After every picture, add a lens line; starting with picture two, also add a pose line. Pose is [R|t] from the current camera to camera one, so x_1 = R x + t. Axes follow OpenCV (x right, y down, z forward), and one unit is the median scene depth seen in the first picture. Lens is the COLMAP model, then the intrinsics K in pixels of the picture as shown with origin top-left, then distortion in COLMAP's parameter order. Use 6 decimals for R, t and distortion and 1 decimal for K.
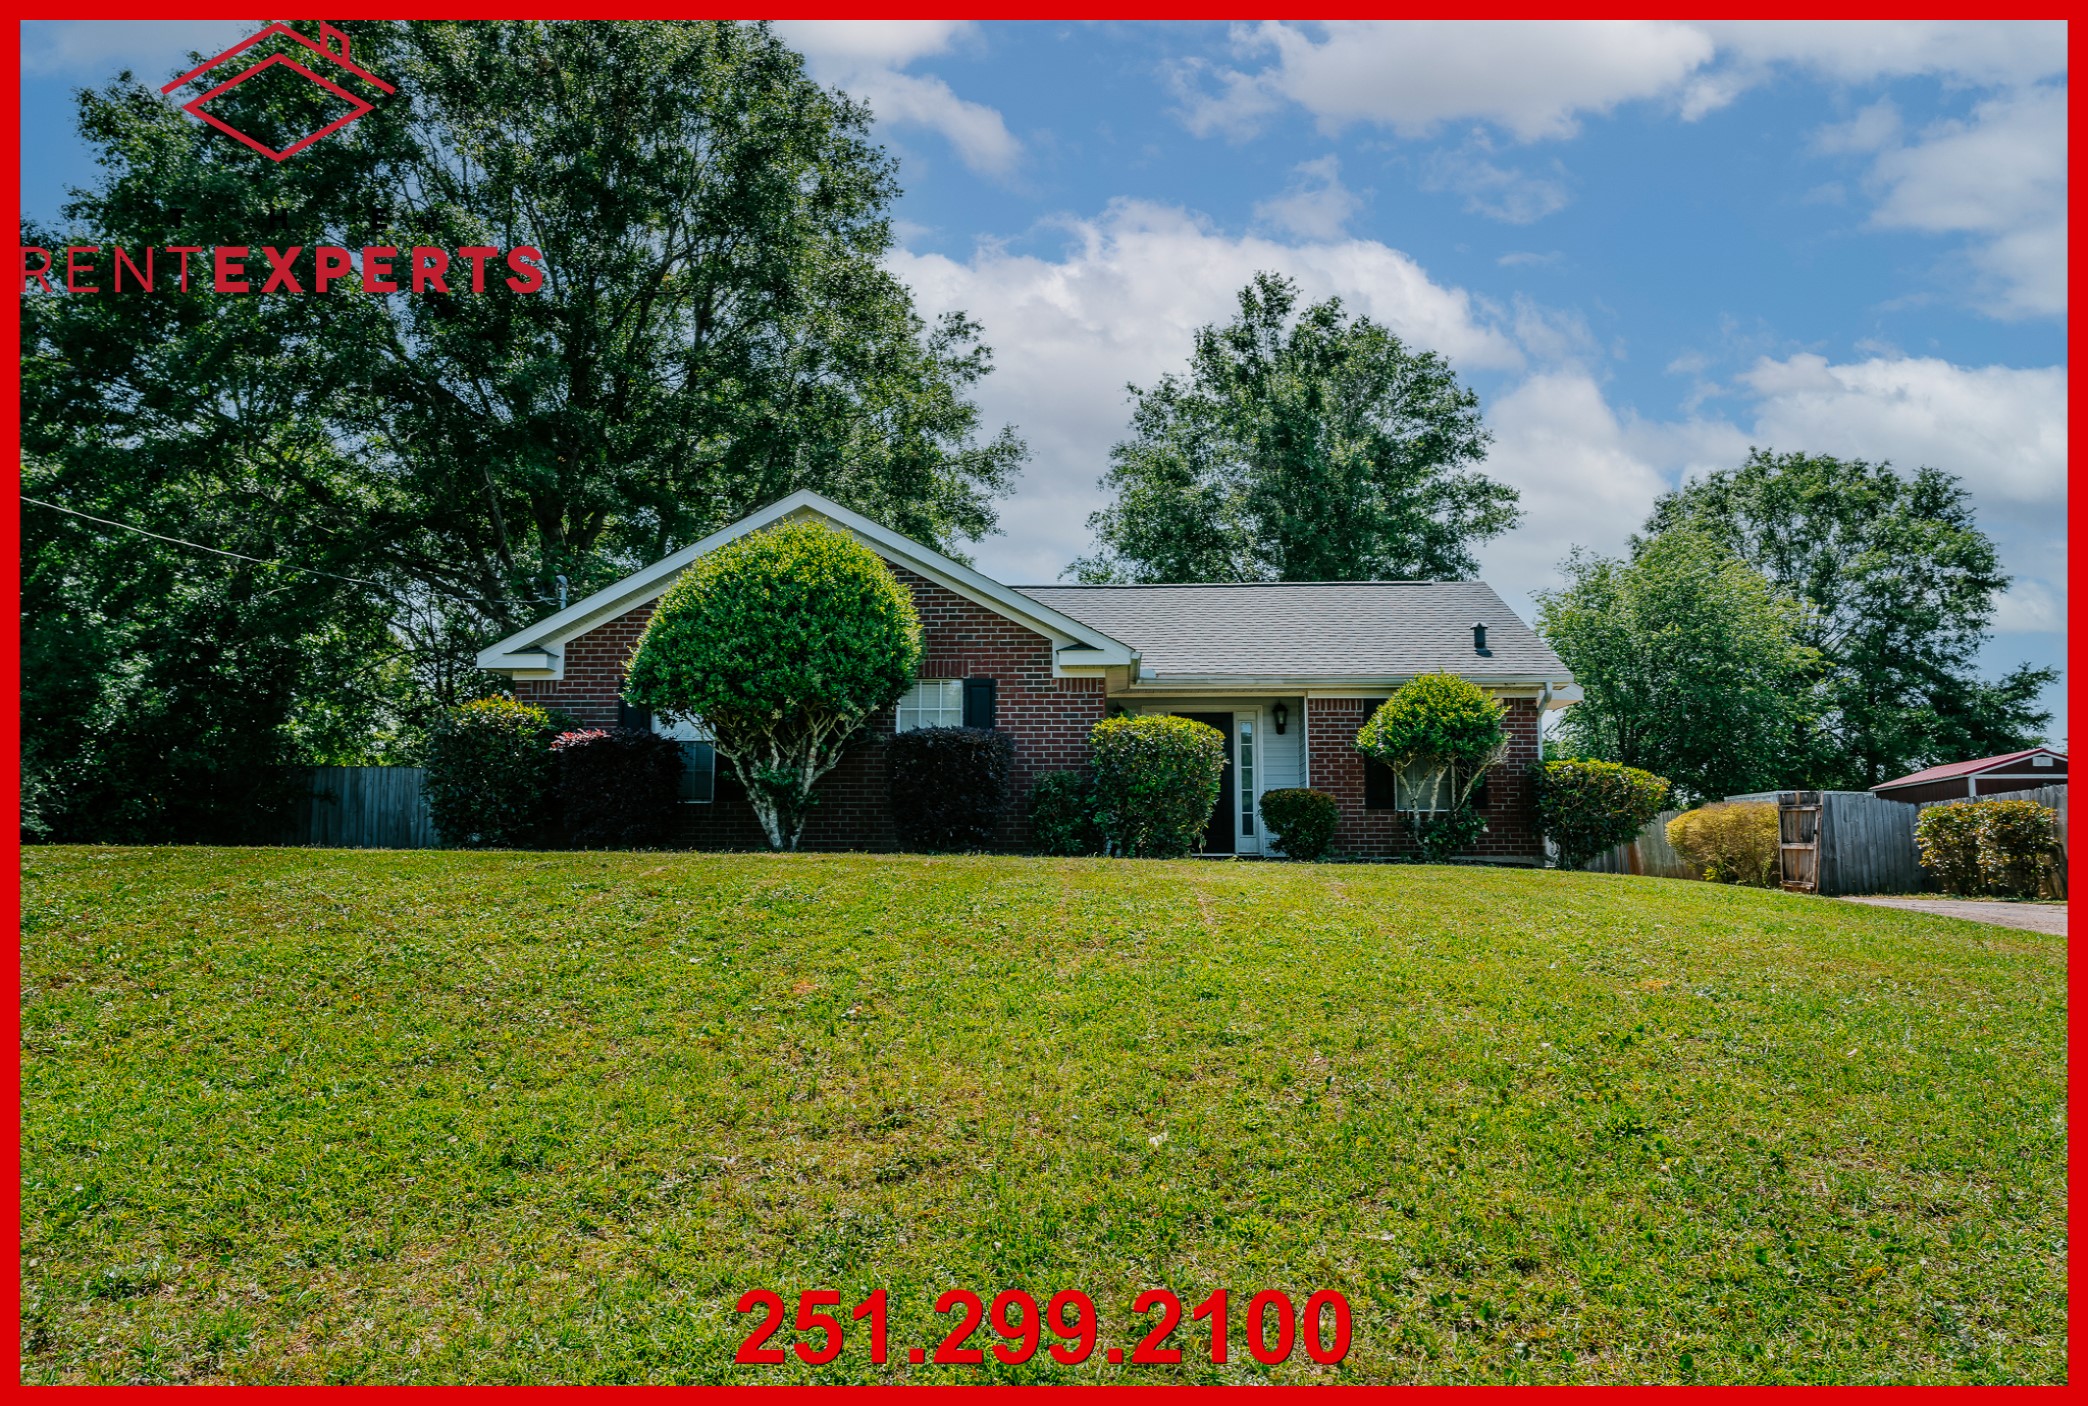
lens RADIAL K [[1385.3, 0, 1044.0], [0, 1385.3, 703.0], [0, 0, 1]] dist [0.003631, 0.002192]
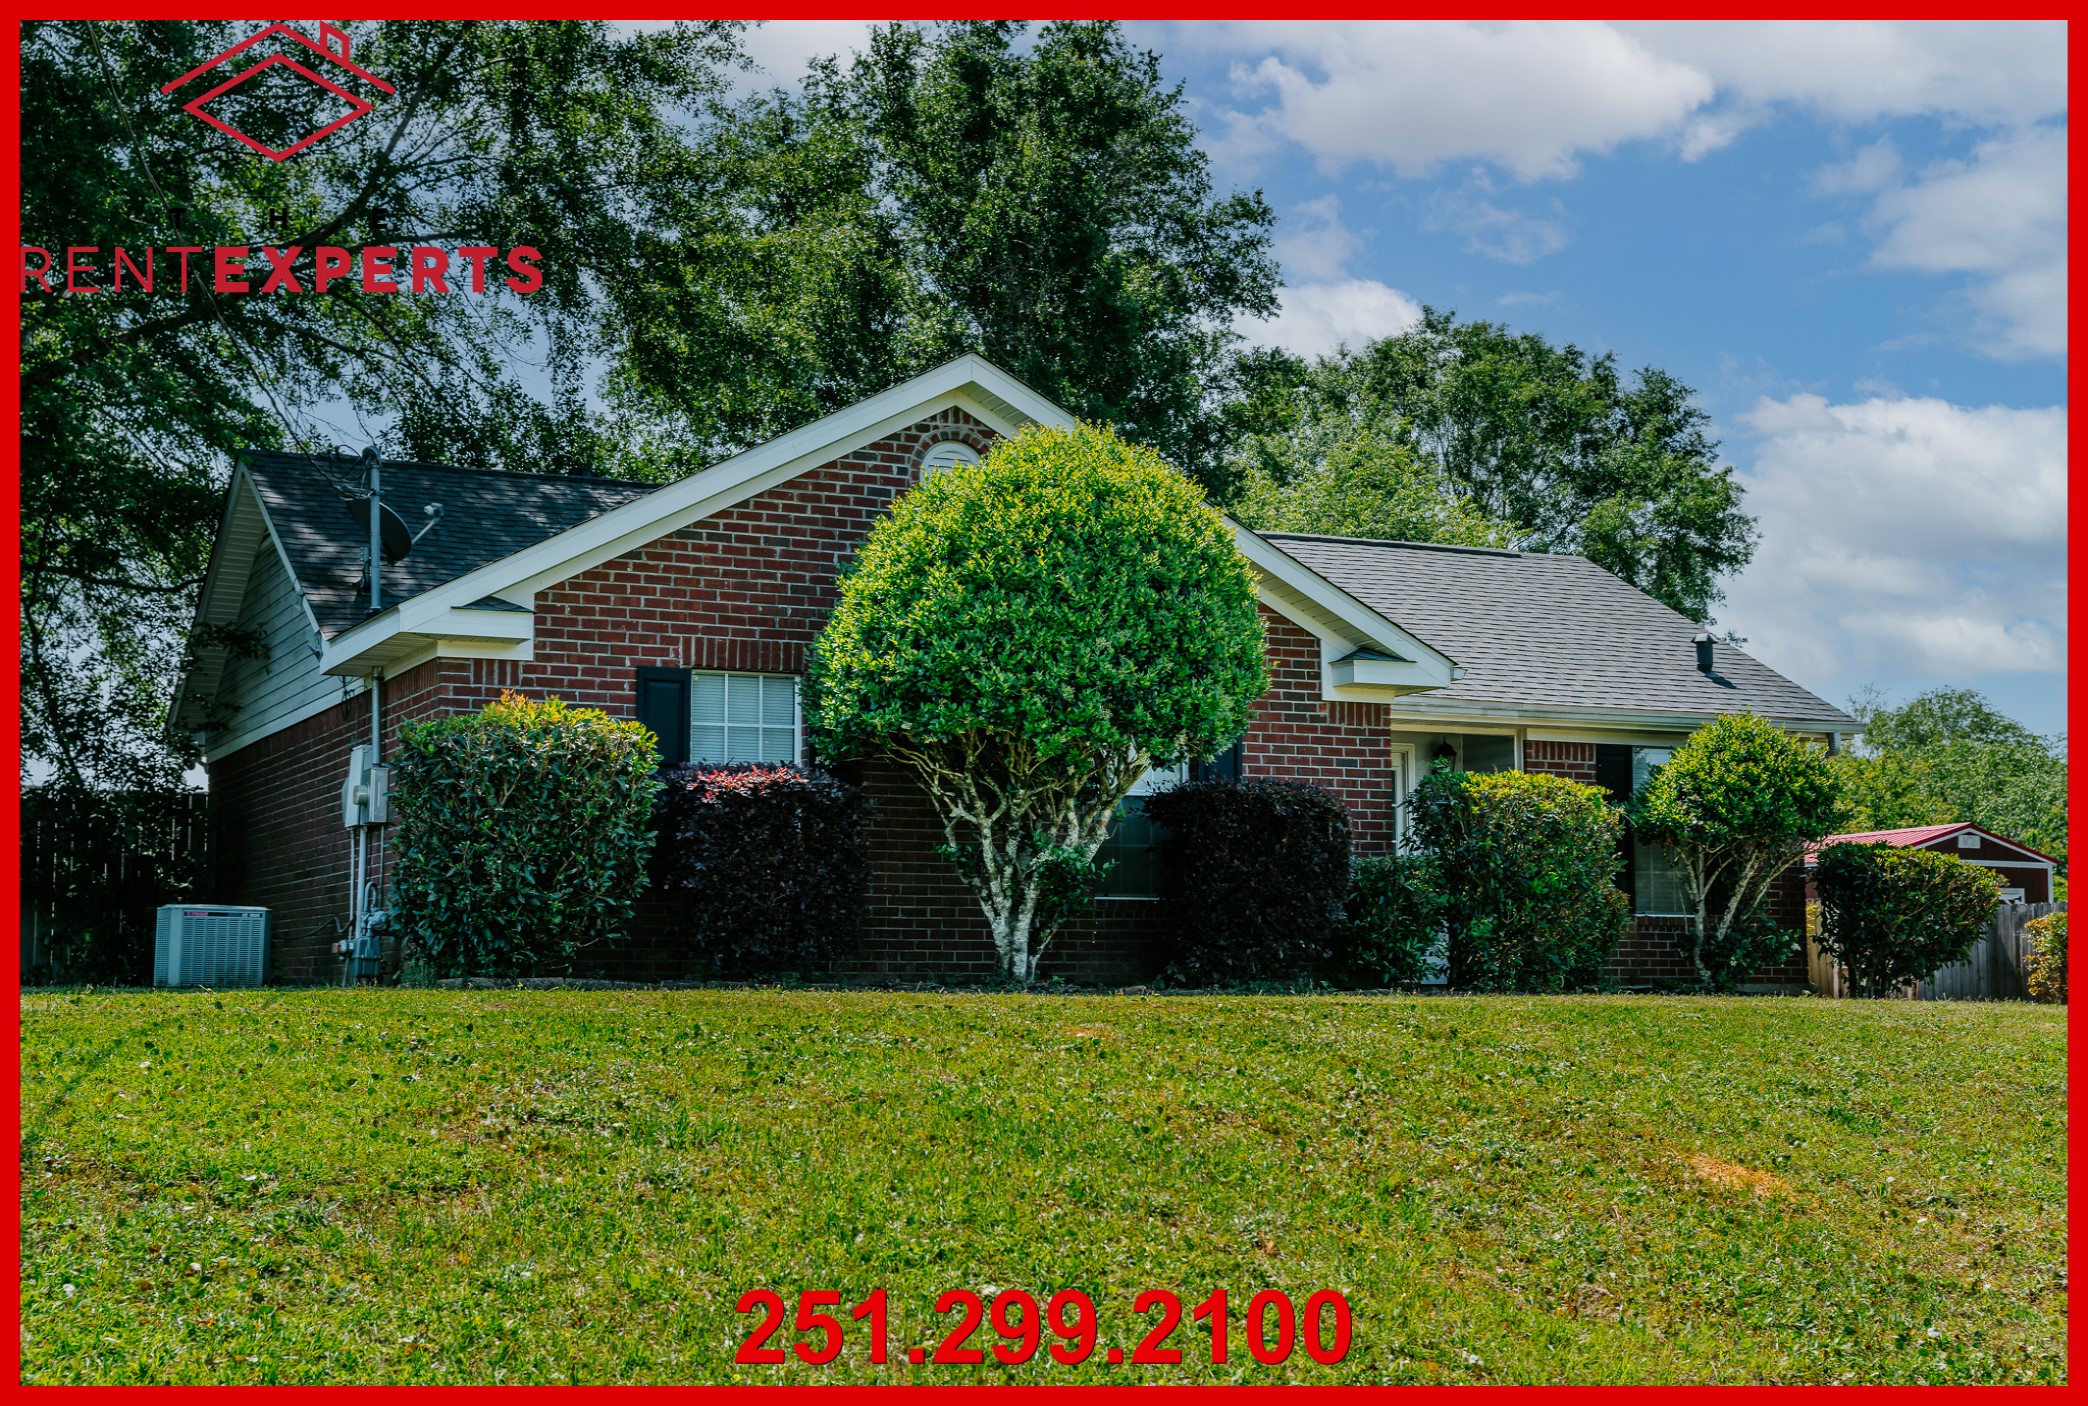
lens RADIAL K [[2778.8, 0, 1044.0], [0, 2778.8, 703.0], [0, 0, 1]] dist [0.014704, 0.010504]
pose [[0.882038, 0.044643, 0.469059, -0.641983], [-0.052413, 0.998619, 0.003516, -0.014007], [-0.468254, -0.027686, 0.883160, -0.038981]]
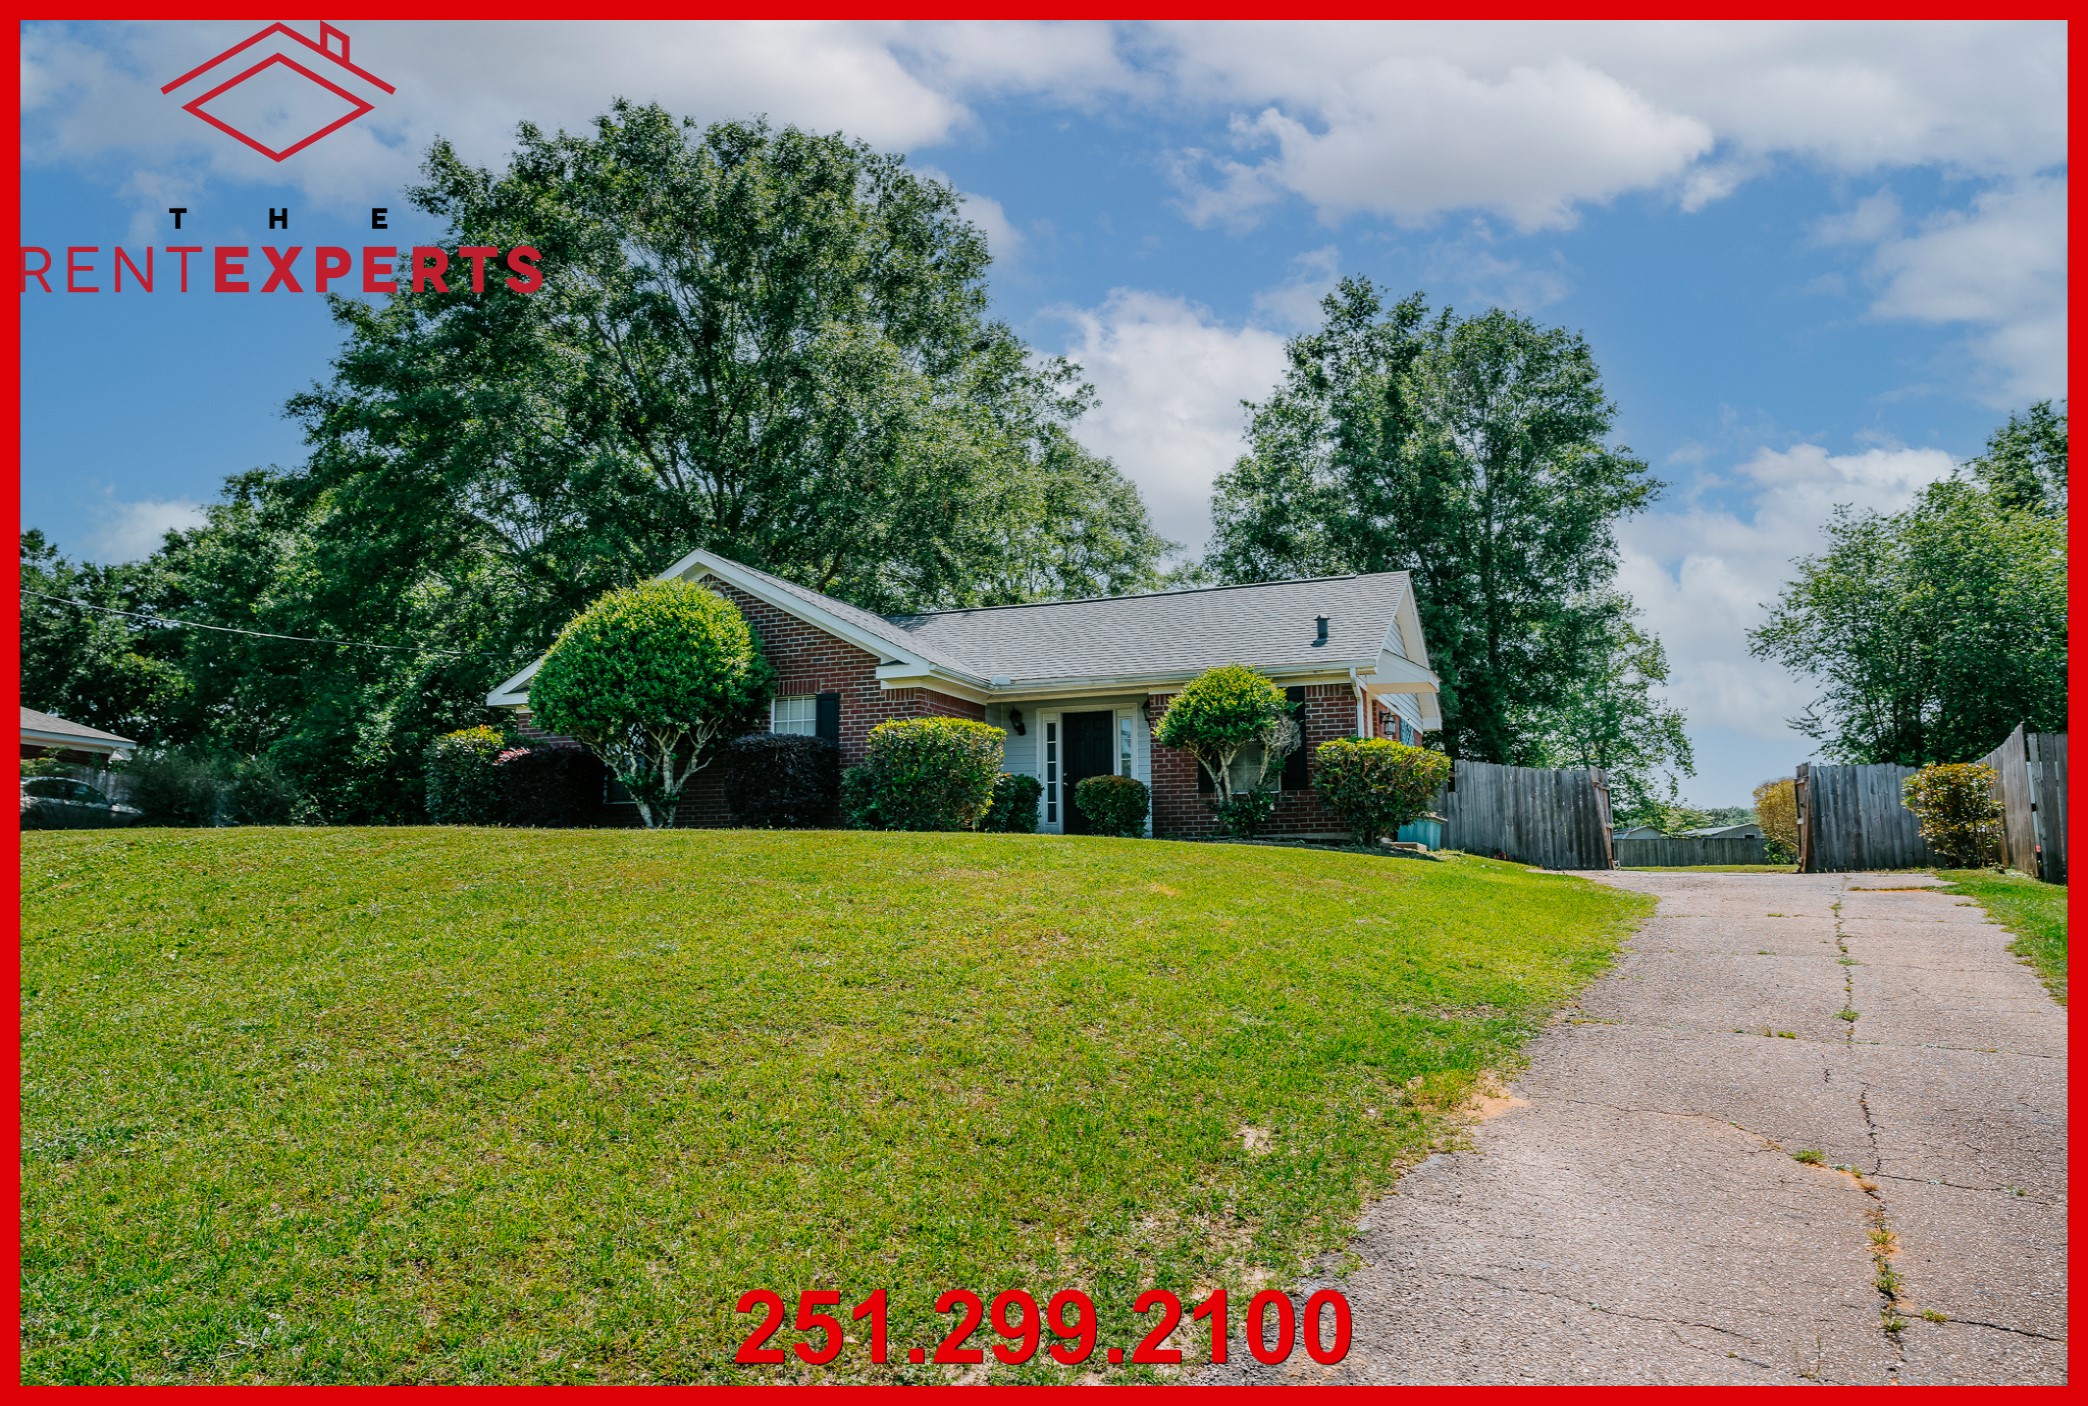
lens RADIAL K [[1383.1, 0, 1044.0], [0, 1383.1, 703.0], [0, 0, 1]] dist [0.036125, 0.000340]
pose [[0.946399, -0.050942, -0.318958, 0.483836], [0.047605, 0.998699, -0.018254, 0.020272], [0.319473, 0.002091, 0.947593, -0.080121]]
